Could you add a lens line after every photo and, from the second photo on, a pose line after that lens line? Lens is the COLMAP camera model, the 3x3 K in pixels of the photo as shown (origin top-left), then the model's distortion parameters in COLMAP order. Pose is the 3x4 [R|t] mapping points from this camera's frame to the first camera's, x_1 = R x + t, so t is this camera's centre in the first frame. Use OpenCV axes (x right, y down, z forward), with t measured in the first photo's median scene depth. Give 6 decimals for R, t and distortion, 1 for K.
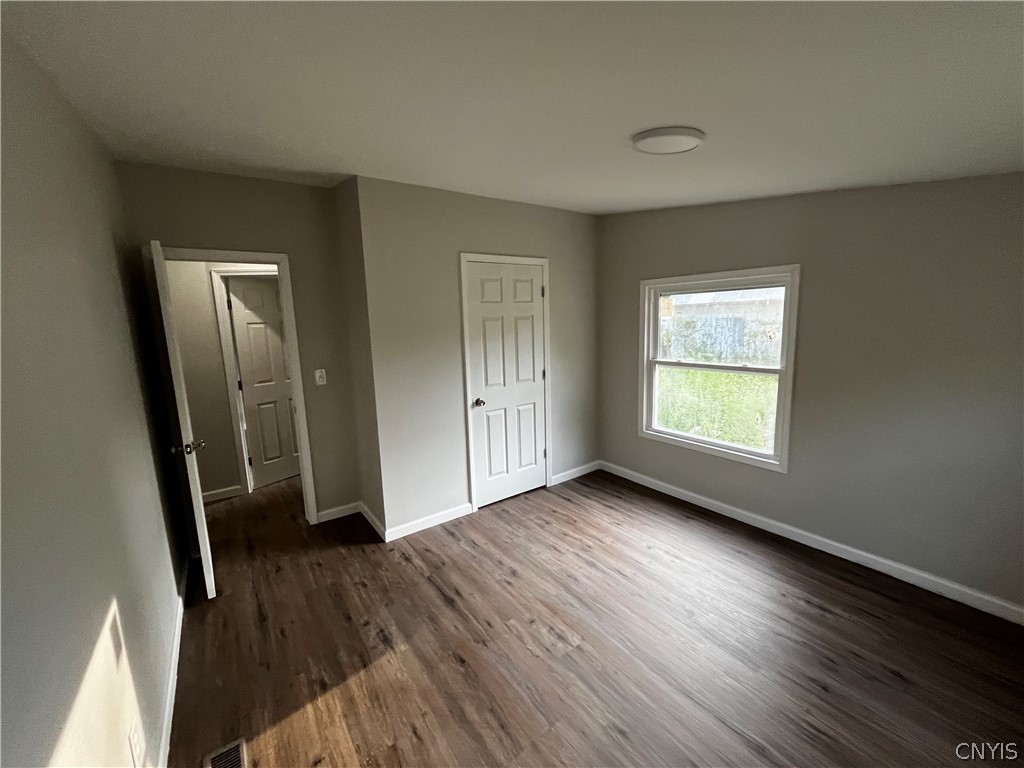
lens RADIAL K [[414.8, 0, 506.6], [0, 414.8, 382.9], [0, 0, 1]] dist [-0.000070, 0.000181]
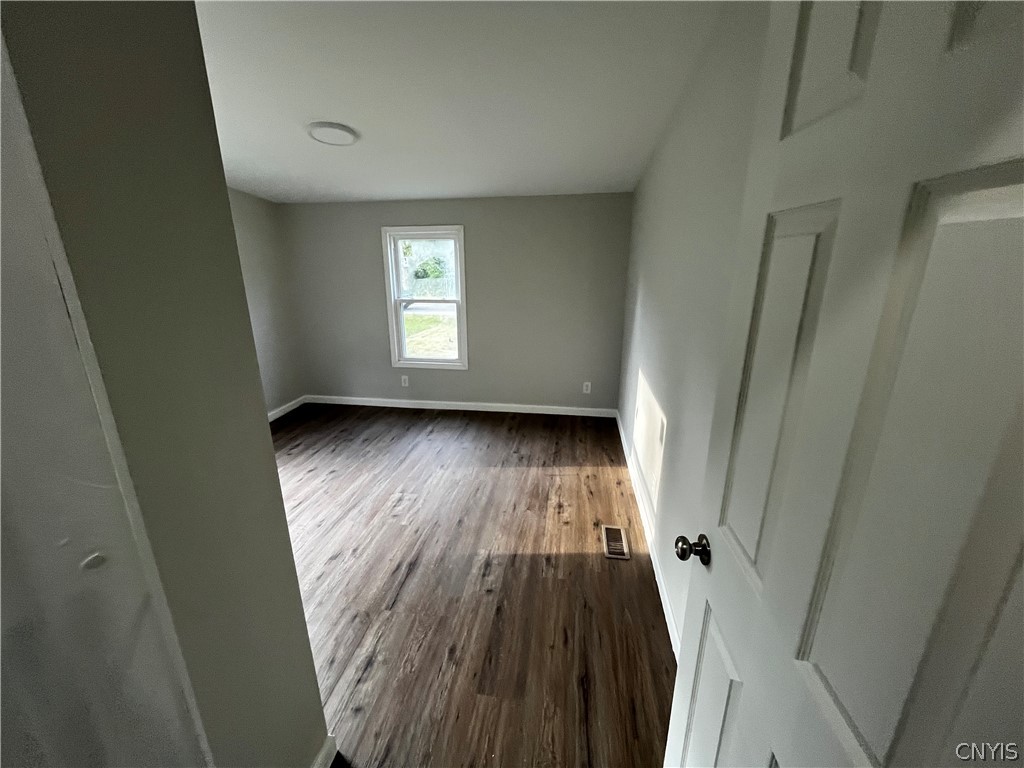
lens RADIAL K [[414.8, 0, 506.6], [0, 414.8, 383.5], [0, 0, 1]] dist [-0.000070, 0.000181]
pose [[-0.715936, -0.161591, 0.679208, -0.978642], [0.144230, 0.917630, 0.370343, -0.184213], [-0.683106, 0.363104, -0.633658, 1.489360]]
